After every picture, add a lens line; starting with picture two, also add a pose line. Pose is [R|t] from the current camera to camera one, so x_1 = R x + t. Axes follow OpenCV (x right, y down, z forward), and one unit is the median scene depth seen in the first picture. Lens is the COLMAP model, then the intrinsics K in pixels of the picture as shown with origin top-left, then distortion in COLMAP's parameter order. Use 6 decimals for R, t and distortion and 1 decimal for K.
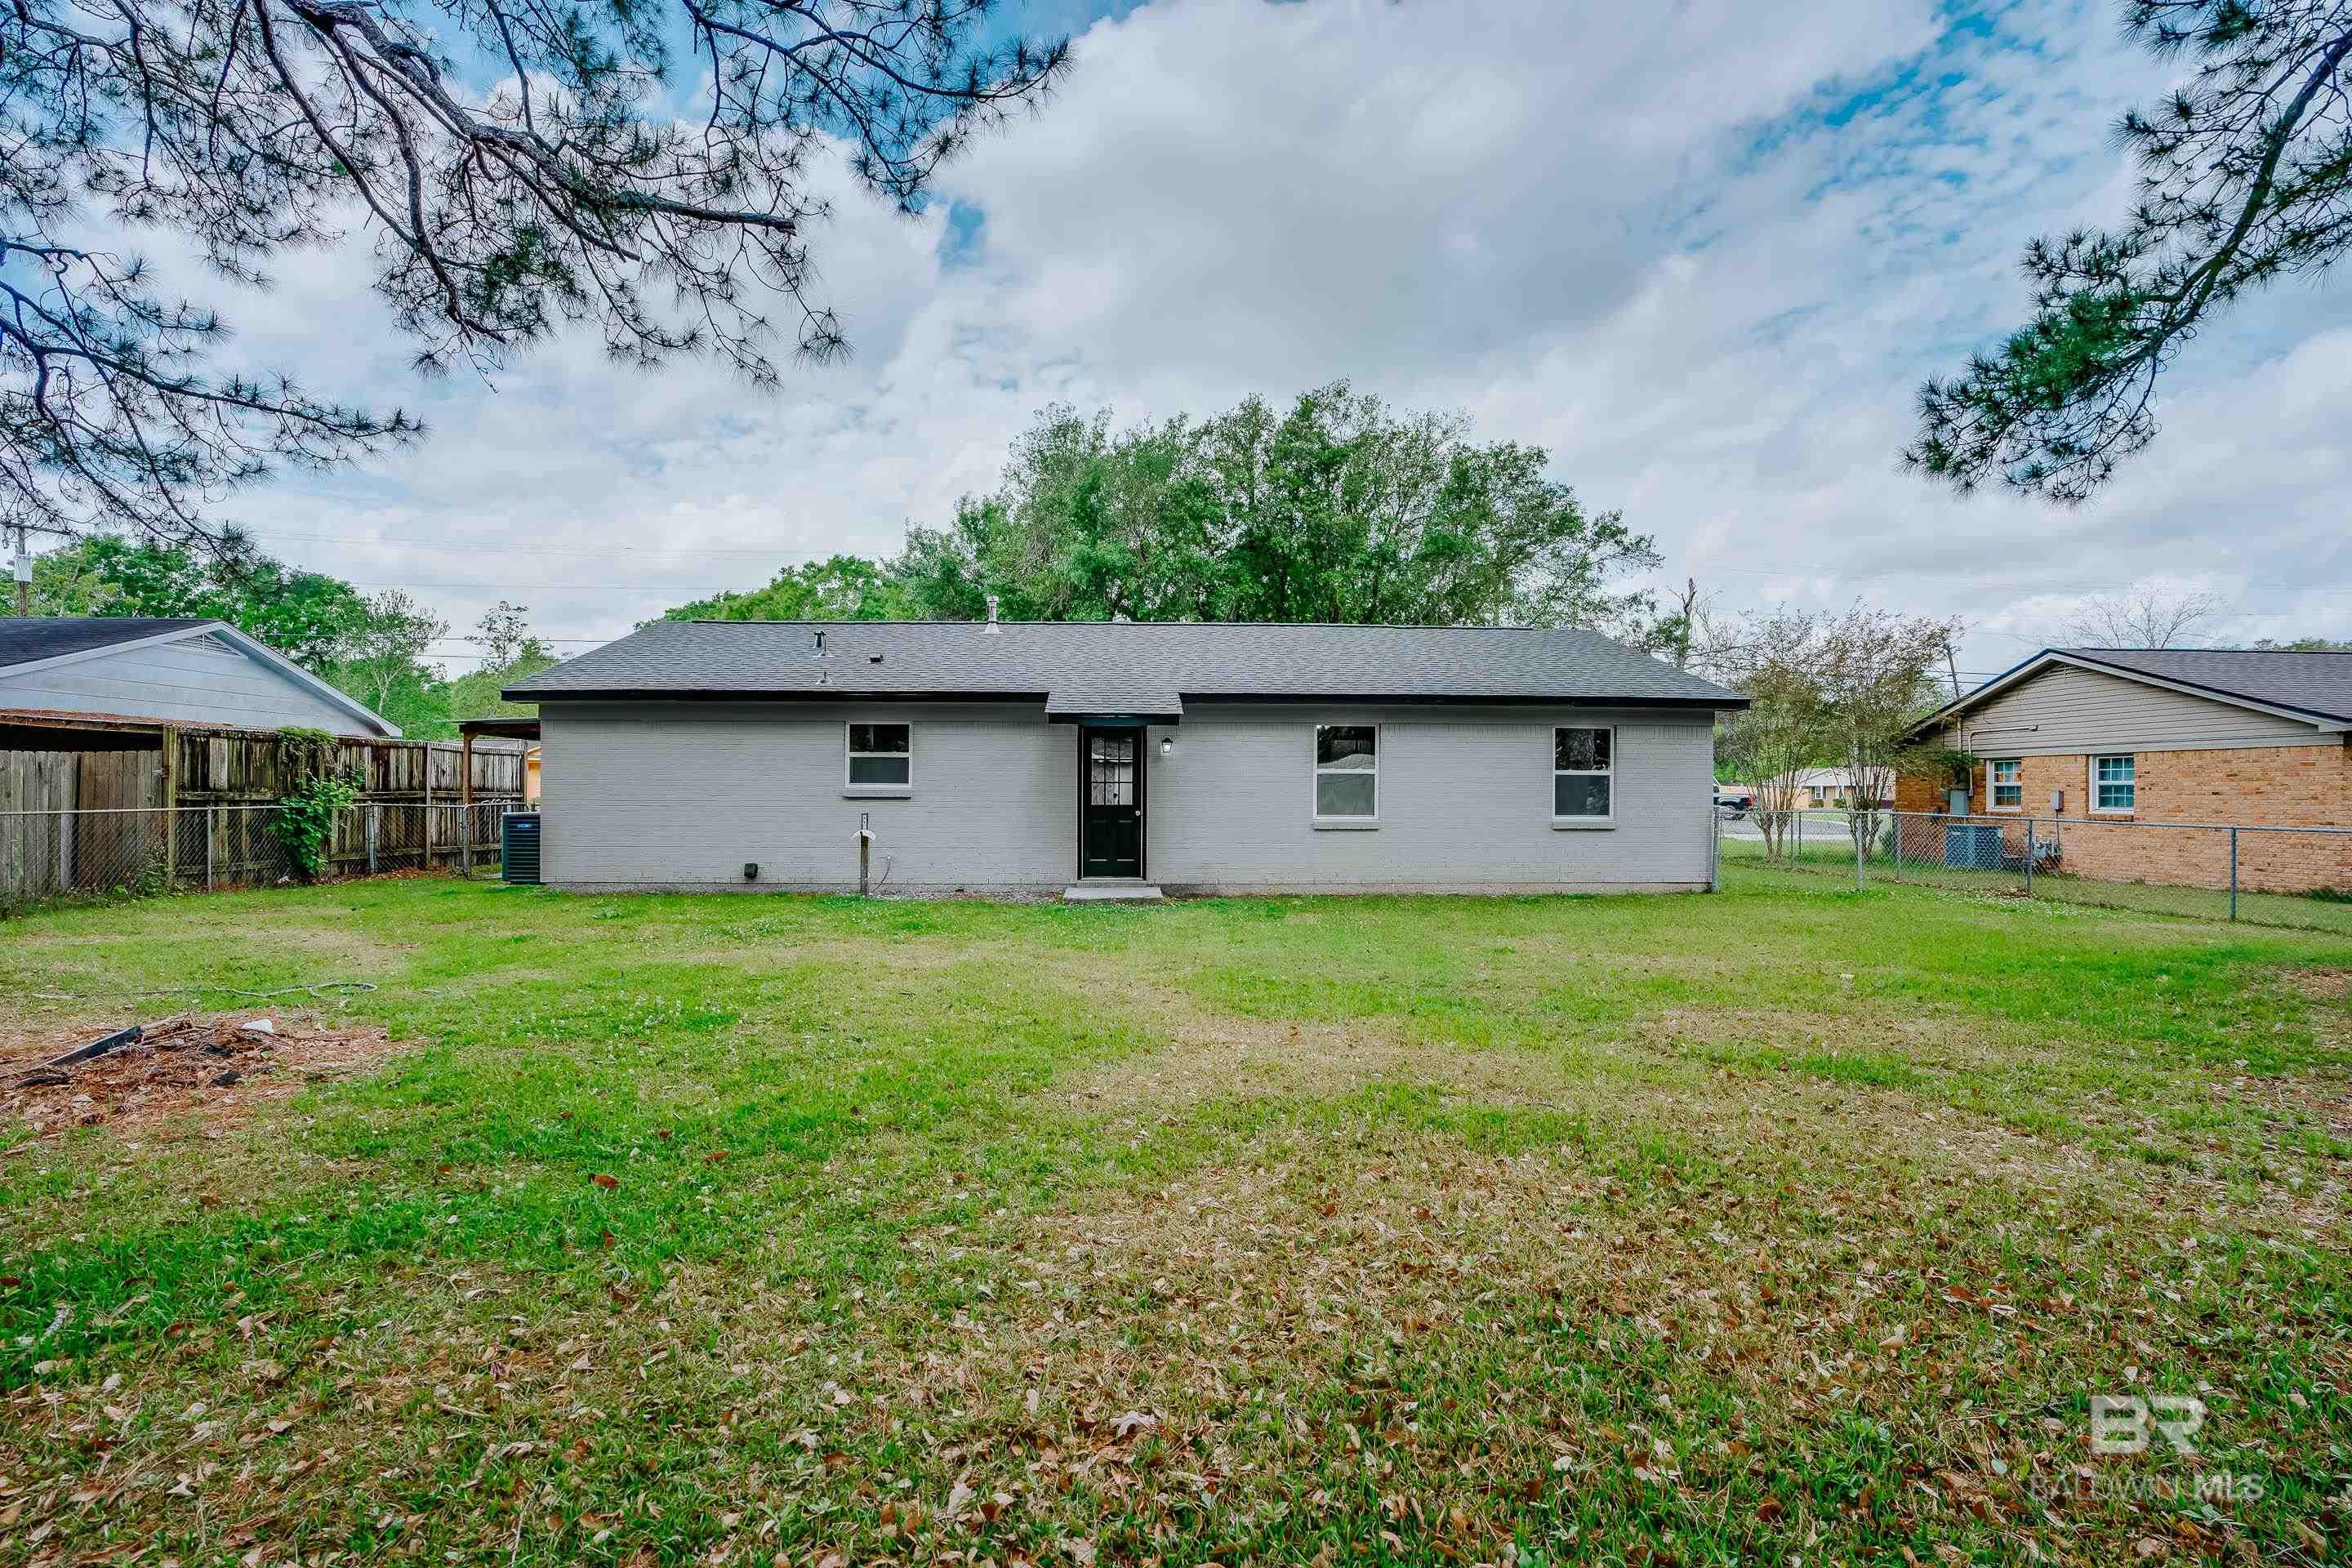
lens RADIAL K [[1081.7, 0, 1173.0], [0, 1081.7, 791.2], [0, 0, 1]] dist [-0.070457, 0.027315]
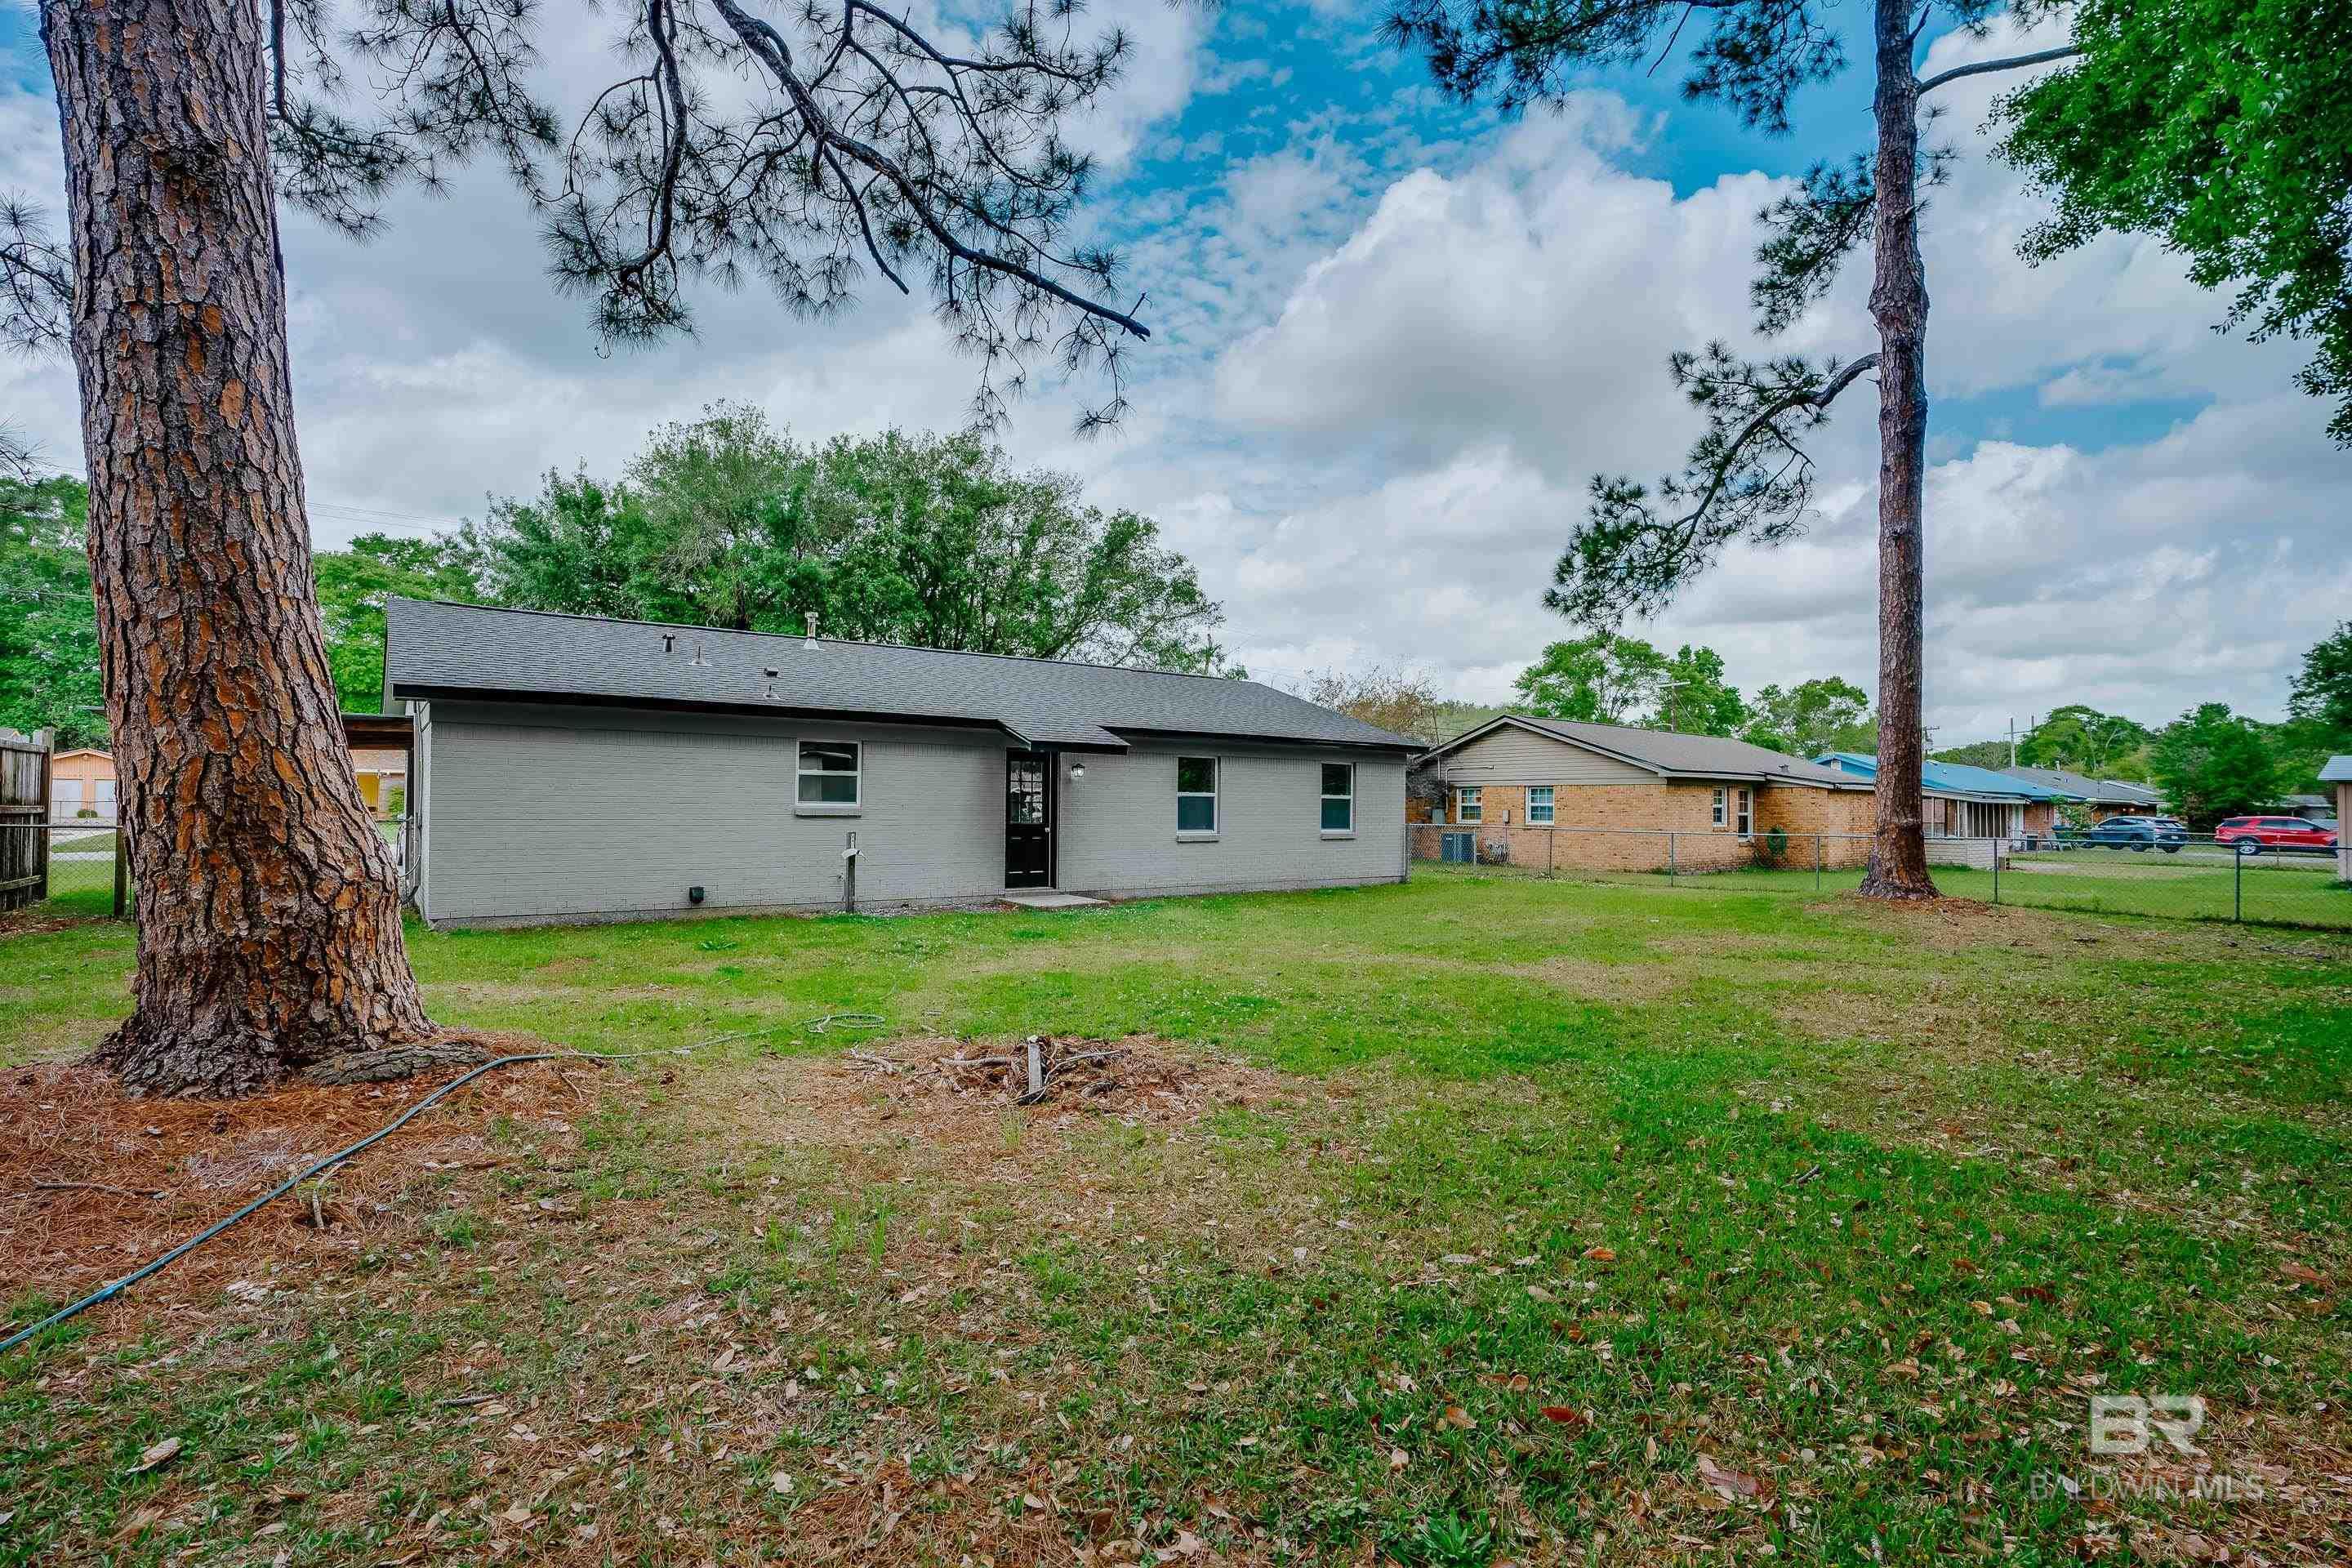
lens RADIAL K [[1081.7, 0, 1173.0], [0, 1081.7, 791.2], [0, 0, 1]] dist [-0.070457, 0.027315]
pose [[0.820533, 0.011418, 0.571485, -0.568112], [-0.005113, 0.999907, -0.012636, -0.006204], [-0.571576, 0.007446, 0.820515, 0.003832]]
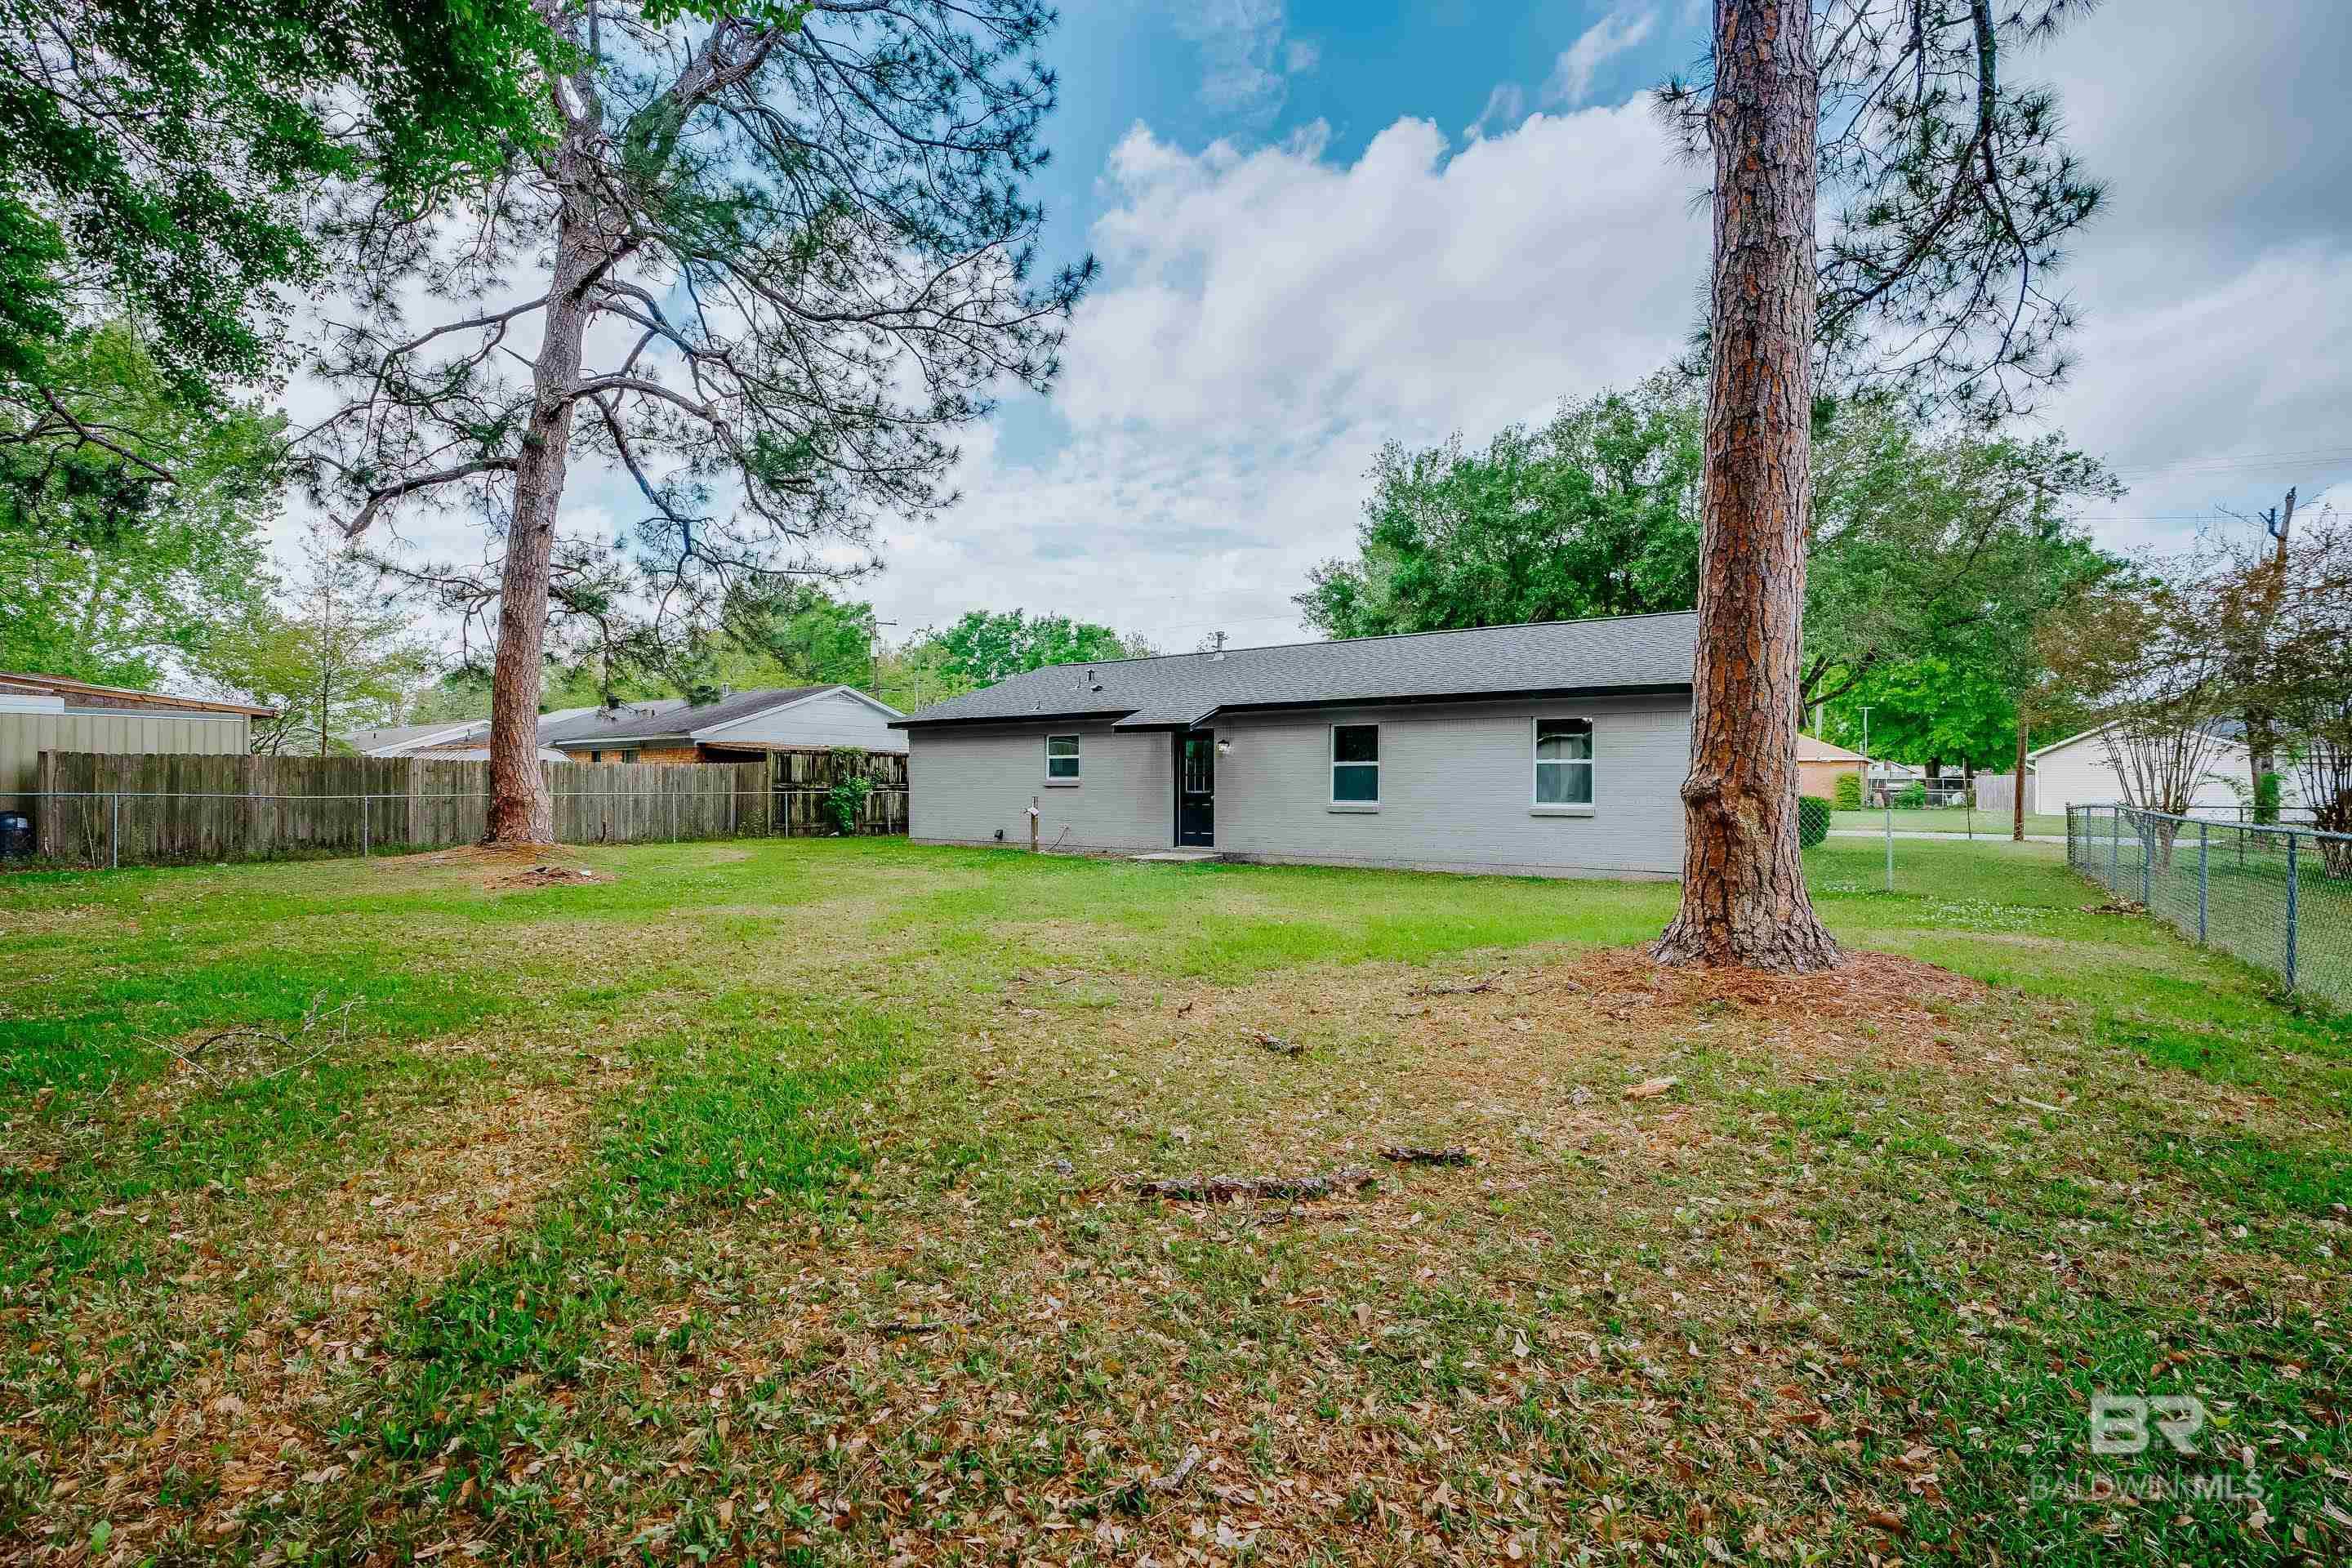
lens RADIAL K [[1081.7, 0, 1173.0], [0, 1081.7, 791.2], [0, 0, 1]] dist [-0.070457, 0.027315]
pose [[0.768401, 0.001994, -0.639966, 0.763598], [0.001361, 0.999988, 0.004751, 0.005719], [0.639967, -0.004521, 0.768389, -0.029690]]
